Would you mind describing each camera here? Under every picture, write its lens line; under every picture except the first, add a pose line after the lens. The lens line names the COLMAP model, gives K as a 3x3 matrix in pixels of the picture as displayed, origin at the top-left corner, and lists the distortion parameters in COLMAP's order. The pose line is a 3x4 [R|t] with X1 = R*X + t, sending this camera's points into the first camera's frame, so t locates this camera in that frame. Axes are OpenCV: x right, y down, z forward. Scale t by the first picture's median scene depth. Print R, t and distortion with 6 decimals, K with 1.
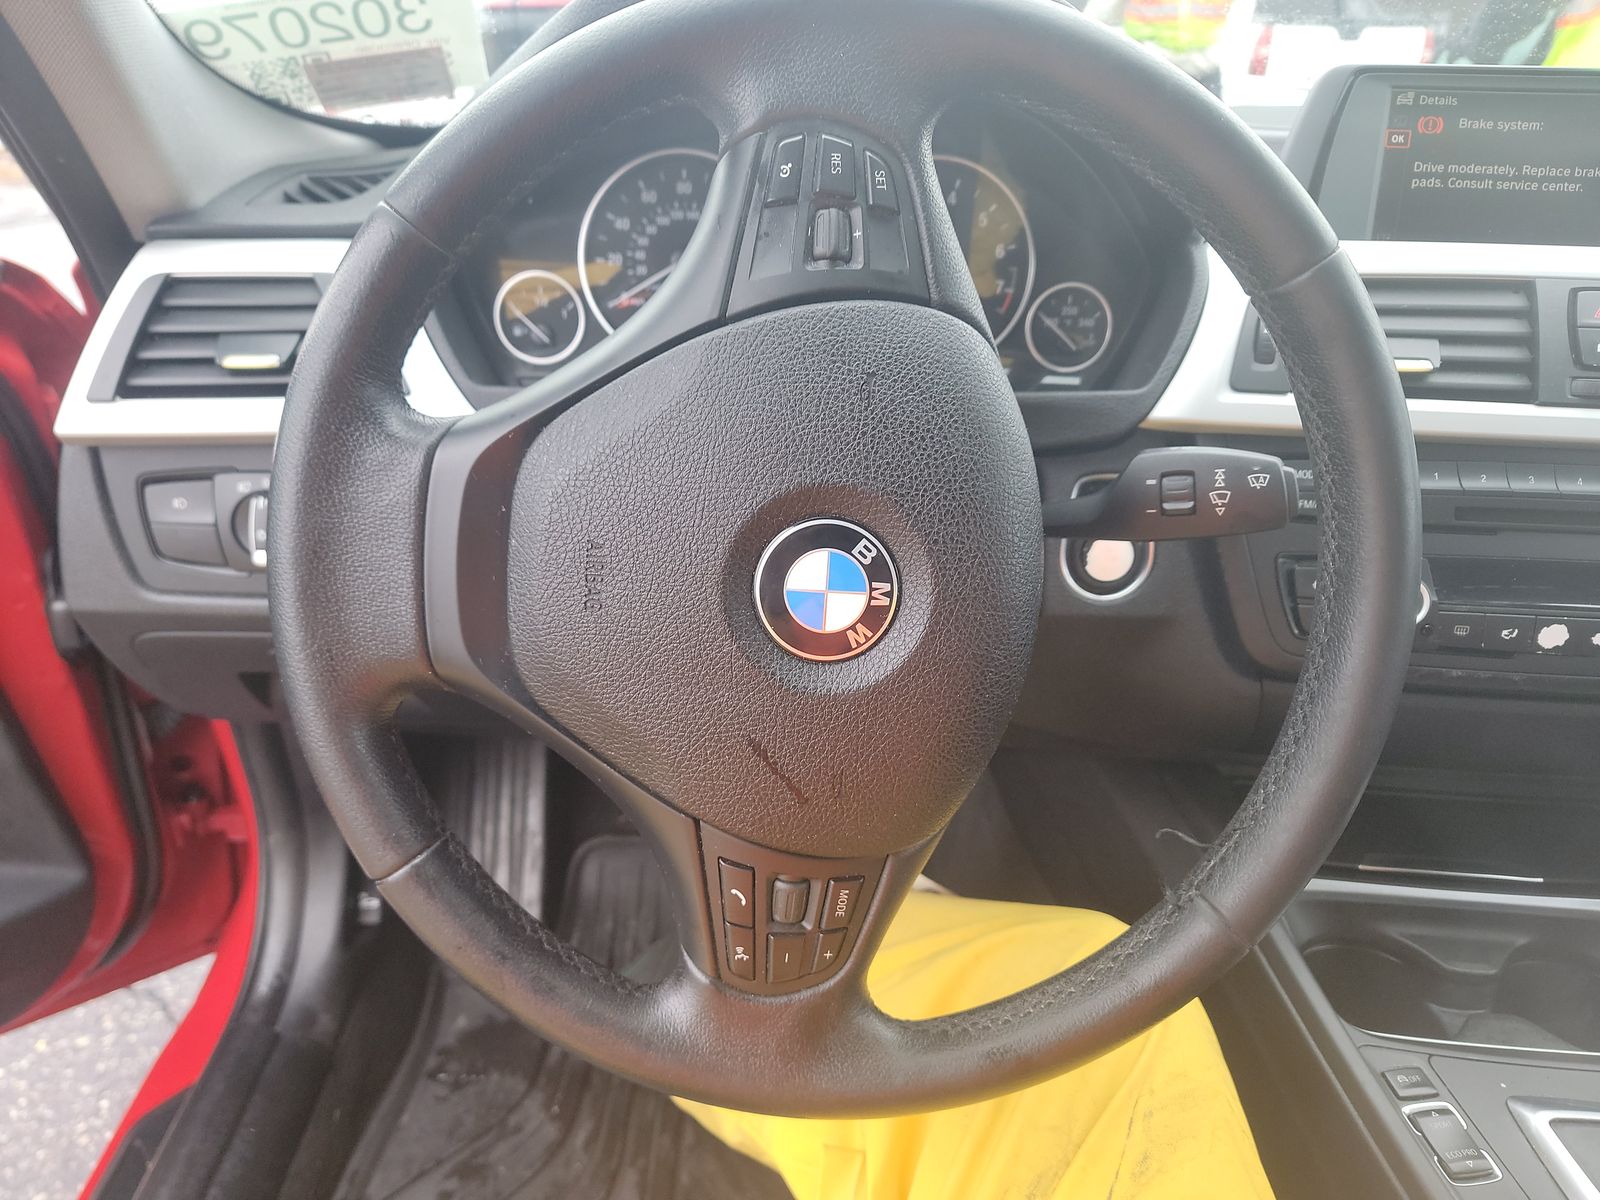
lens RADIAL K [[1134.1, 0, 805.2], [0, 1134.1, 622.4], [0, 0, 1]] dist [0.070689, -0.055642]
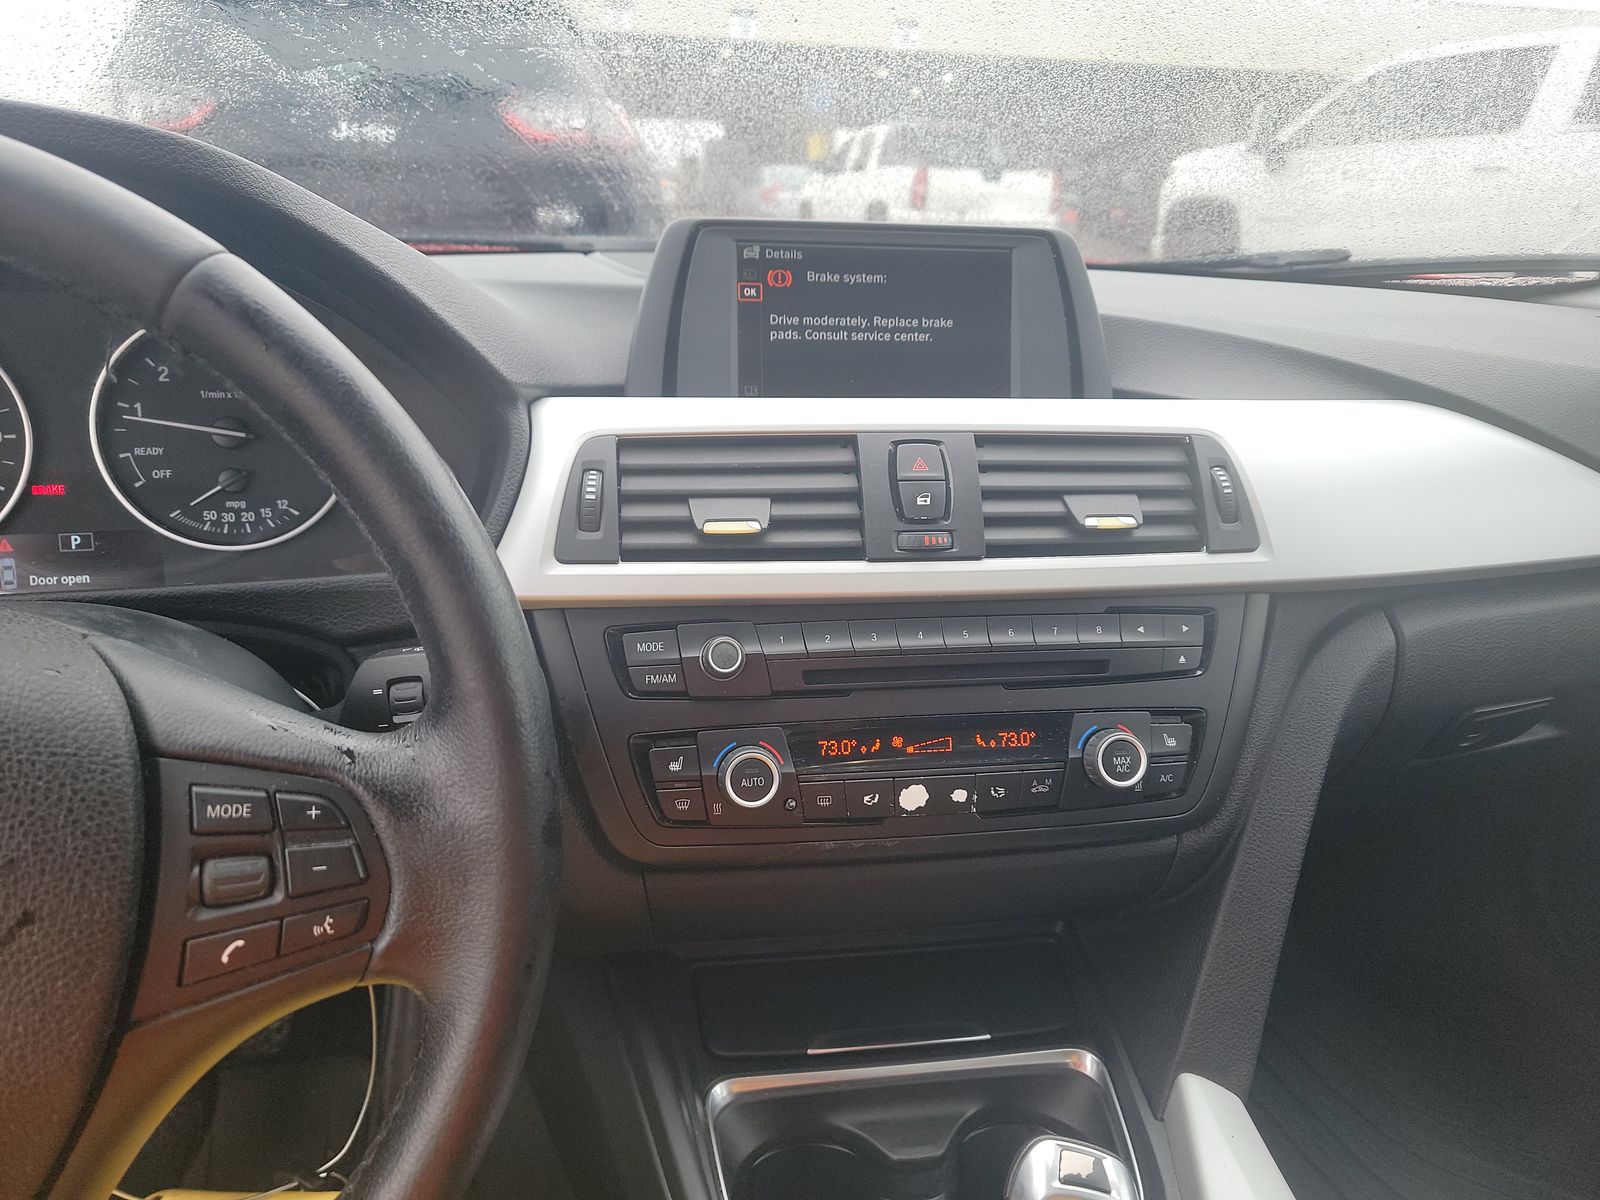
lens RADIAL K [[1134.1, 0, 805.2], [0, 1134.1, 622.4], [0, 0, 1]] dist [0.070689, -0.055642]
pose [[0.972968, -0.077110, 0.217688, 0.361058], [0.097594, 0.991593, -0.084958, -0.059626], [-0.209307, 0.103906, 0.972314, 0.089053]]
